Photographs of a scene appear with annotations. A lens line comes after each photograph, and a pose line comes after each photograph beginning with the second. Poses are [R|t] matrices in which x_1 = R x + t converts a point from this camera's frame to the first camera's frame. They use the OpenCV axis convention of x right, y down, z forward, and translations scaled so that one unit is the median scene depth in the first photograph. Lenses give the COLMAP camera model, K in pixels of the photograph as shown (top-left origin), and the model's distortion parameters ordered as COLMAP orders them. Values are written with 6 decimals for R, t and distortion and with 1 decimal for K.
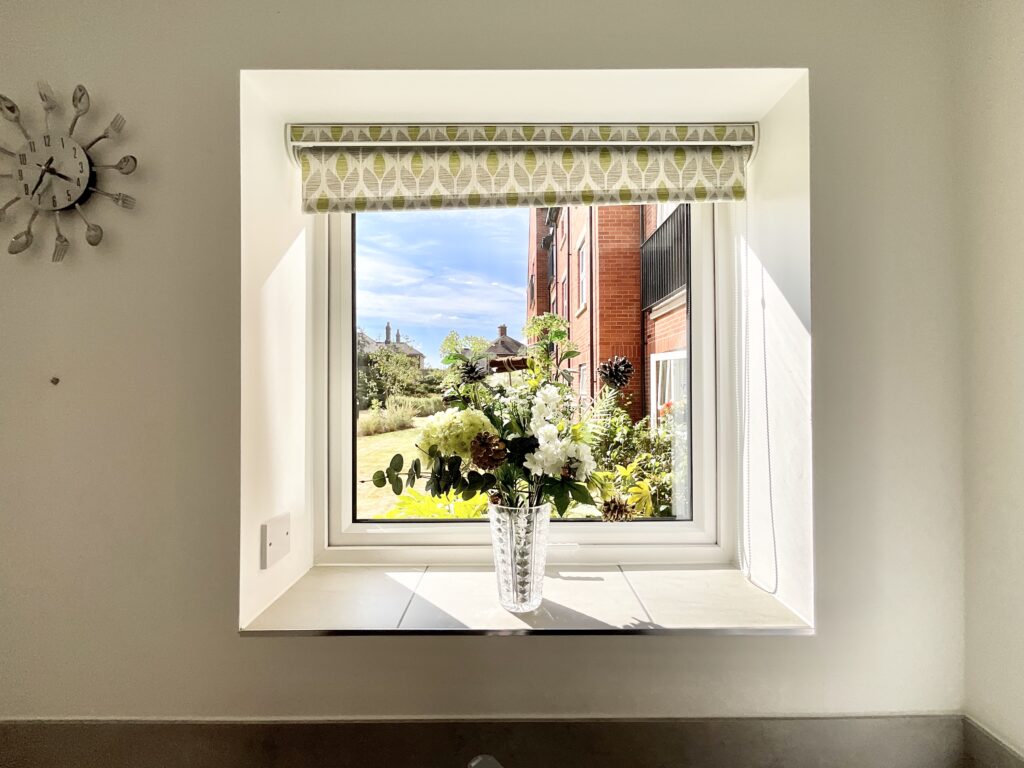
lens RADIAL K [[479.7, 0, 520.1], [0, 479.7, 382.5], [0, 0, 1]] dist [0.016095, 0.000163]
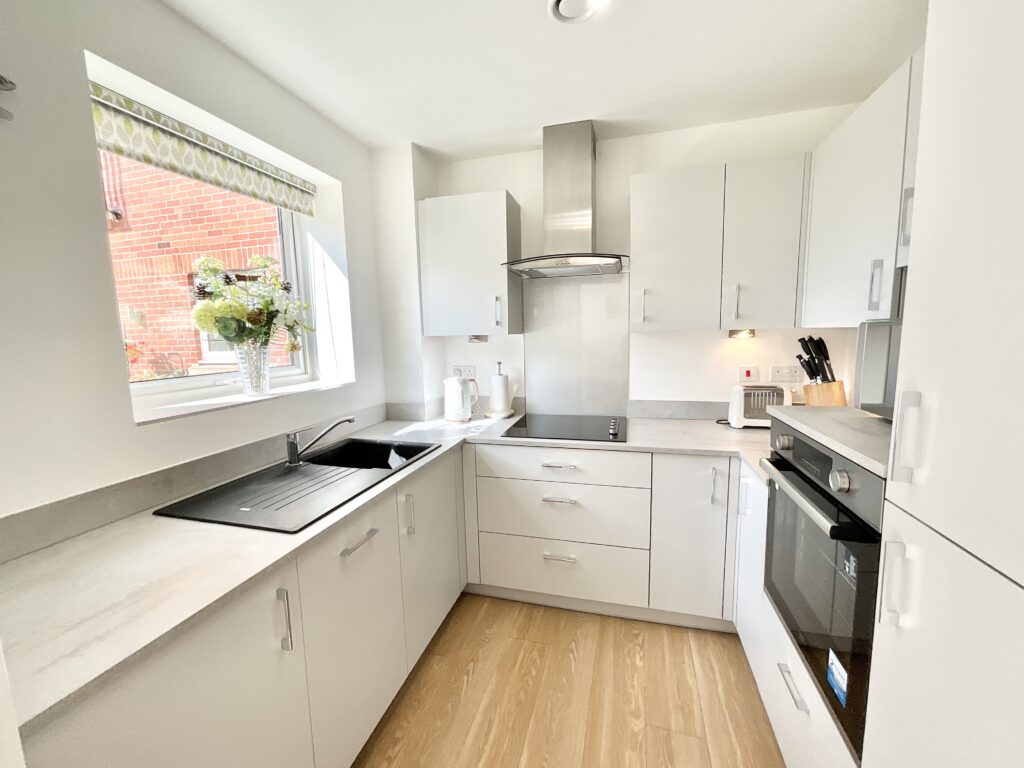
lens RADIAL K [[418.4, 0, 508.9], [0, 418.4, 387.6], [0, 0, 1]] dist [-0.002407, 0.000966]
pose [[0.281325, -0.125635, 0.951353, -1.280468], [0.019847, 0.991942, 0.125126, 0.197494], [-0.959407, -0.016320, 0.281552, -0.476363]]
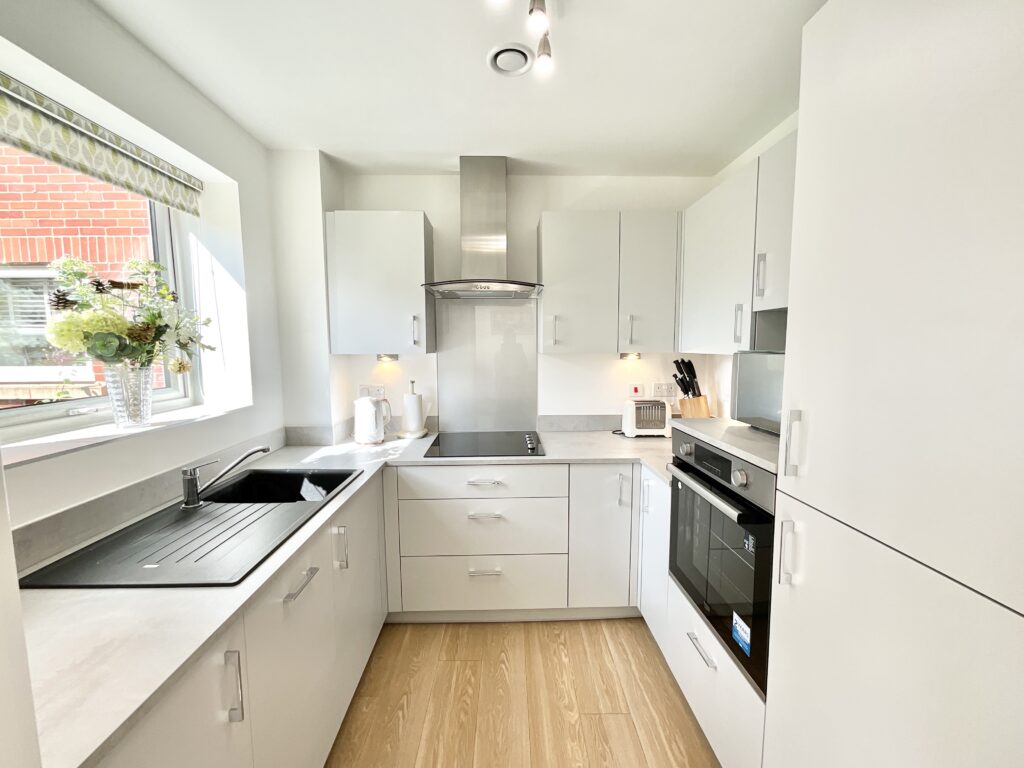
lens RADIAL K [[418.4, 0, 513.8], [0, 418.4, 387.3], [0, 0, 1]] dist [-0.002407, 0.000966]
pose [[-0.017910, -0.095937, 0.995226, -1.363789], [0.003042, 0.995376, 0.096007, 0.161513], [-0.999835, 0.004747, -0.017535, -0.278812]]
